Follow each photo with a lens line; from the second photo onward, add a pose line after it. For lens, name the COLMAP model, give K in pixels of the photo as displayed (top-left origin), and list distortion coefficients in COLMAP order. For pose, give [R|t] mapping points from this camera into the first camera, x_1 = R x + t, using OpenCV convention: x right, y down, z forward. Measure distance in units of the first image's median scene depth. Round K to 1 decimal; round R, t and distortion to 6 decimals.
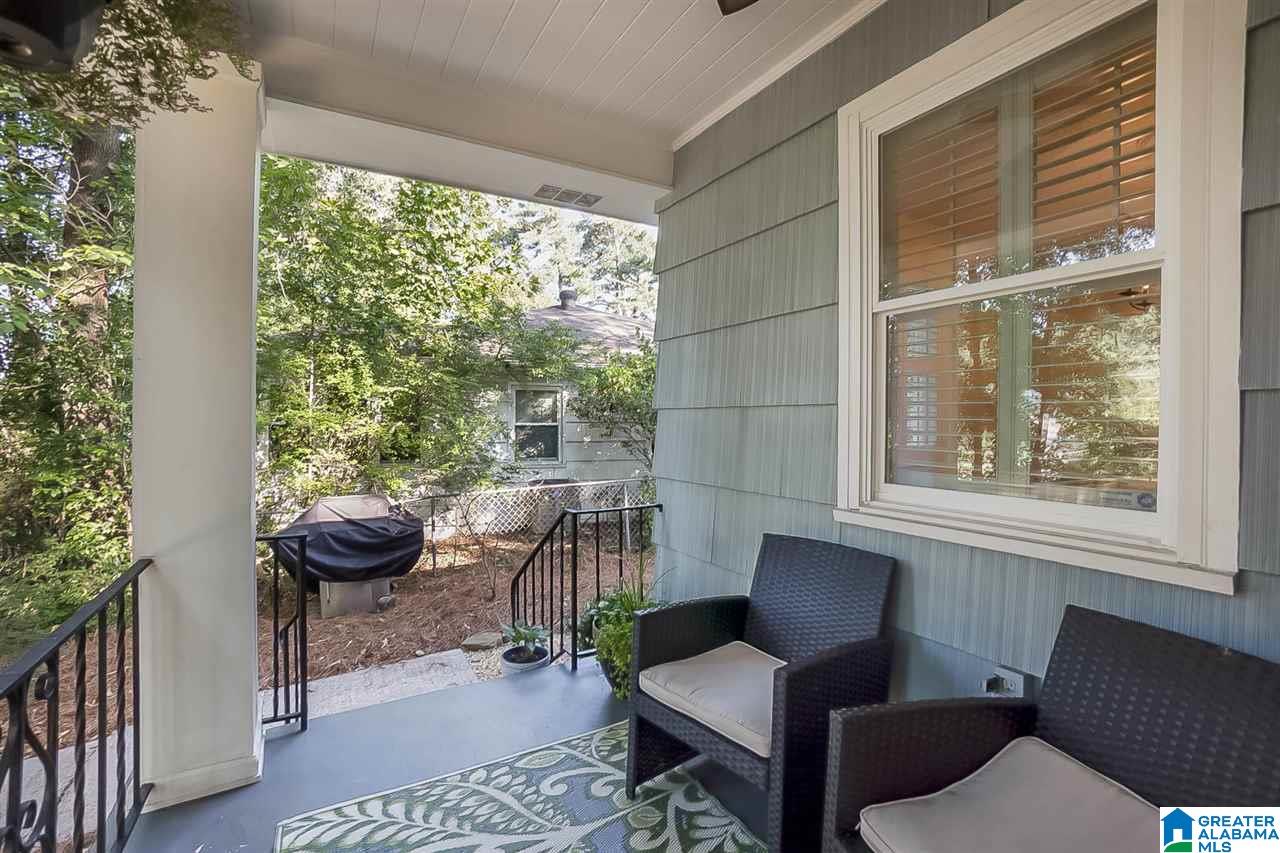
lens RADIAL K [[581.4, 0, 640.0], [0, 581.4, 426.5], [0, 0, 1]] dist [-0.000196, -0.000060]
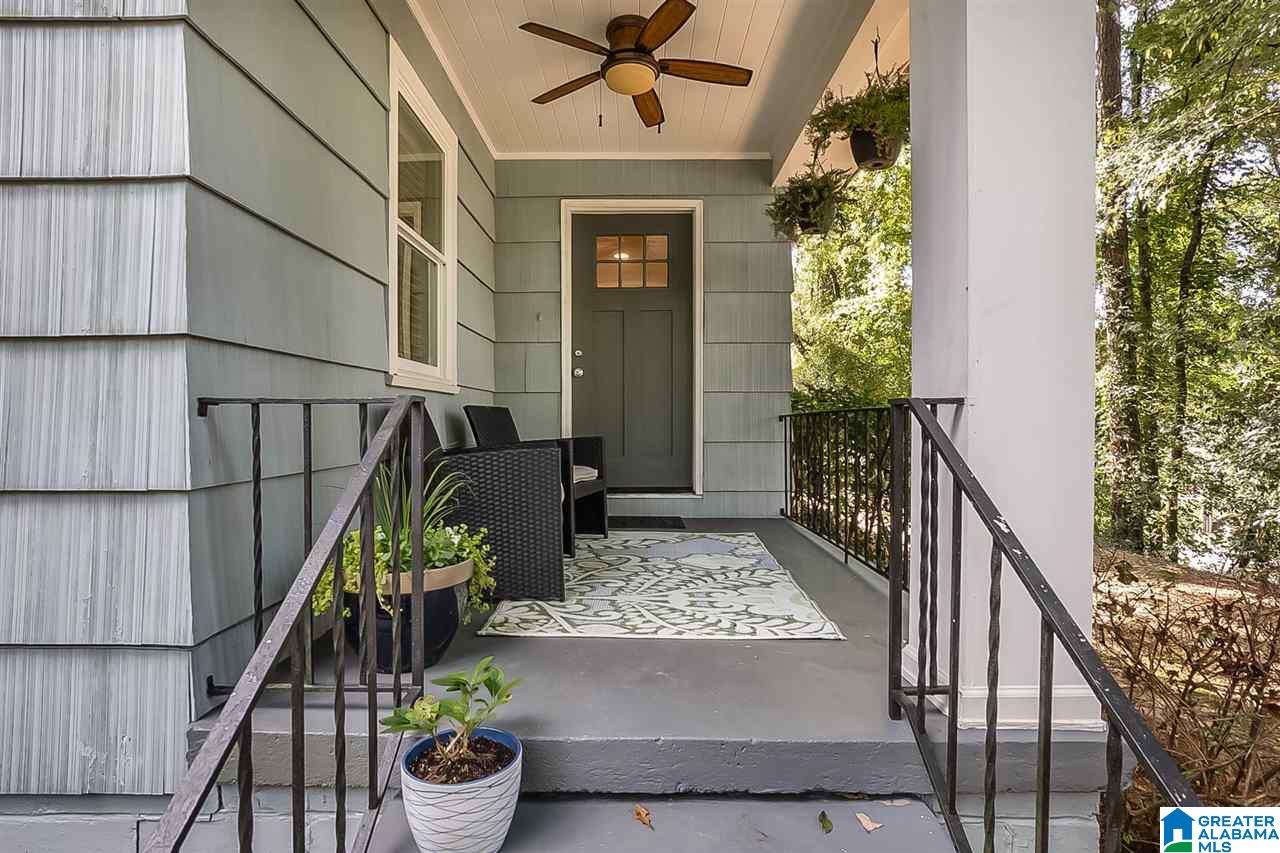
lens RADIAL K [[685.2, 0, 640.0], [0, 685.2, 426.5], [0, 0, 1]] dist [0.000242, 0.000126]
pose [[-0.866179, -0.004887, 0.499710, -0.882573], [0.006501, 0.999757, 0.021047, 0.253393], [-0.499692, 0.021479, -0.865937, 2.182302]]
